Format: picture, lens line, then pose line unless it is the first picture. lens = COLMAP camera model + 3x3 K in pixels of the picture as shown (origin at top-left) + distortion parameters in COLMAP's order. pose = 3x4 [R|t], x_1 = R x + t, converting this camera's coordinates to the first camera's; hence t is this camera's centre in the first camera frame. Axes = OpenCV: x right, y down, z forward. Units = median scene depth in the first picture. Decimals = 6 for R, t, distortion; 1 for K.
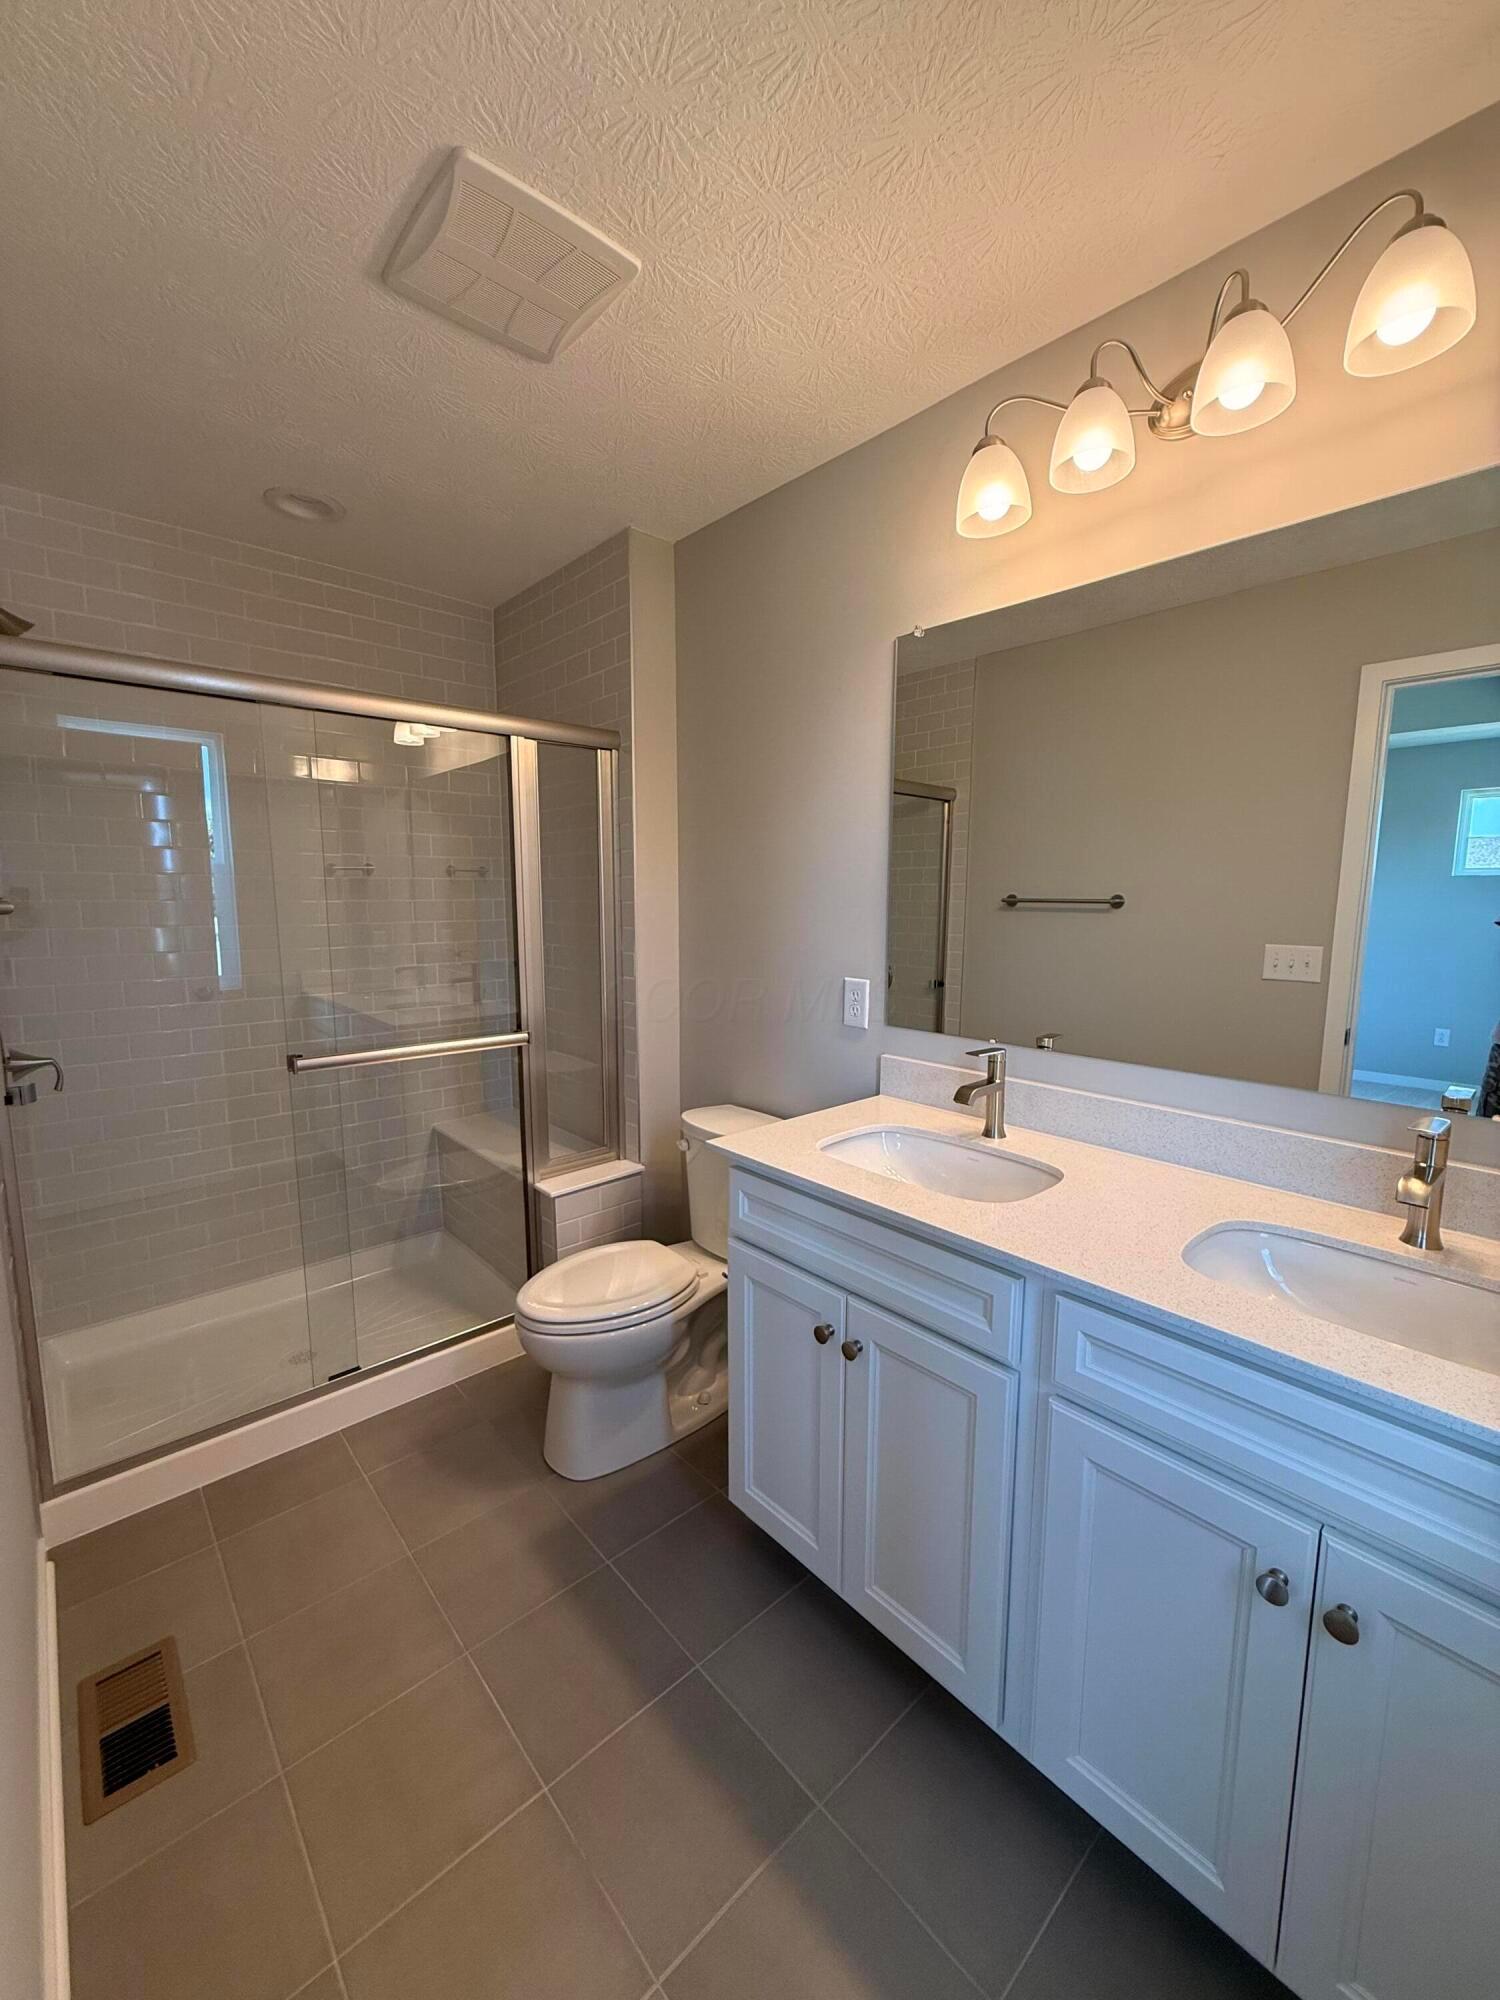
lens RADIAL K [[804.3, 0, 742.4], [0, 804.3, 996.9], [0, 0, 1]] dist [-0.004764, 0.003854]
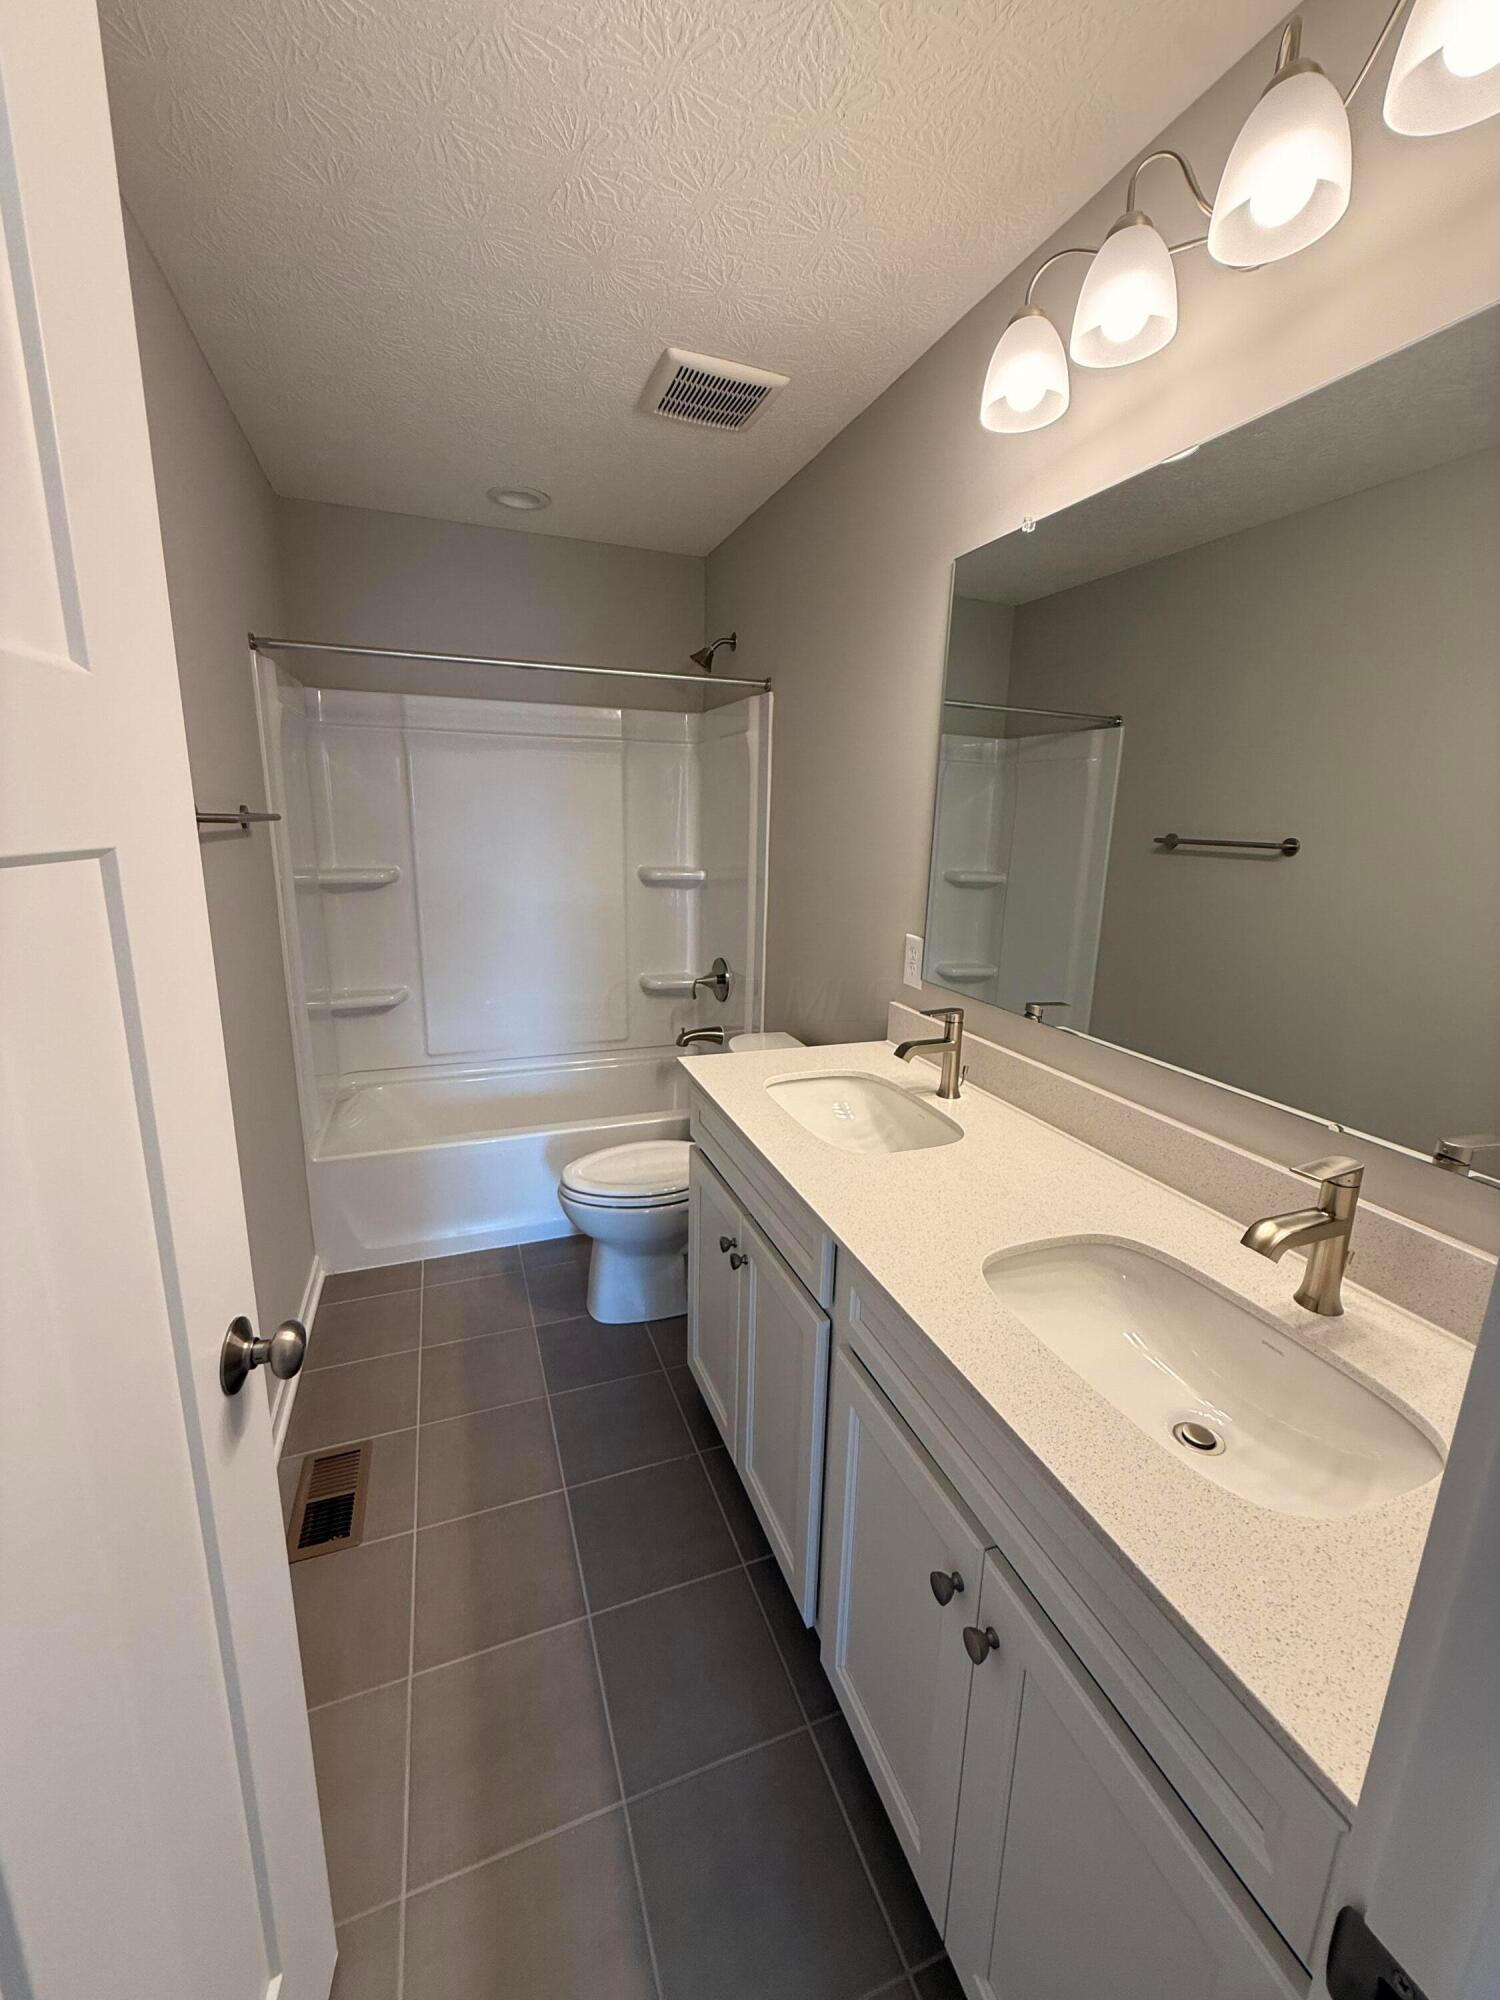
lens RADIAL K [[804.3, 0, 742.4], [0, 804.3, 996.9], [0, 0, 1]] dist [-0.004764, 0.003854]
pose [[0.907264, 0.096259, -0.409398, 0.462353], [-0.055824, 0.992404, 0.109626, -0.037579], [0.416841, -0.076606, 0.905746, 0.019557]]
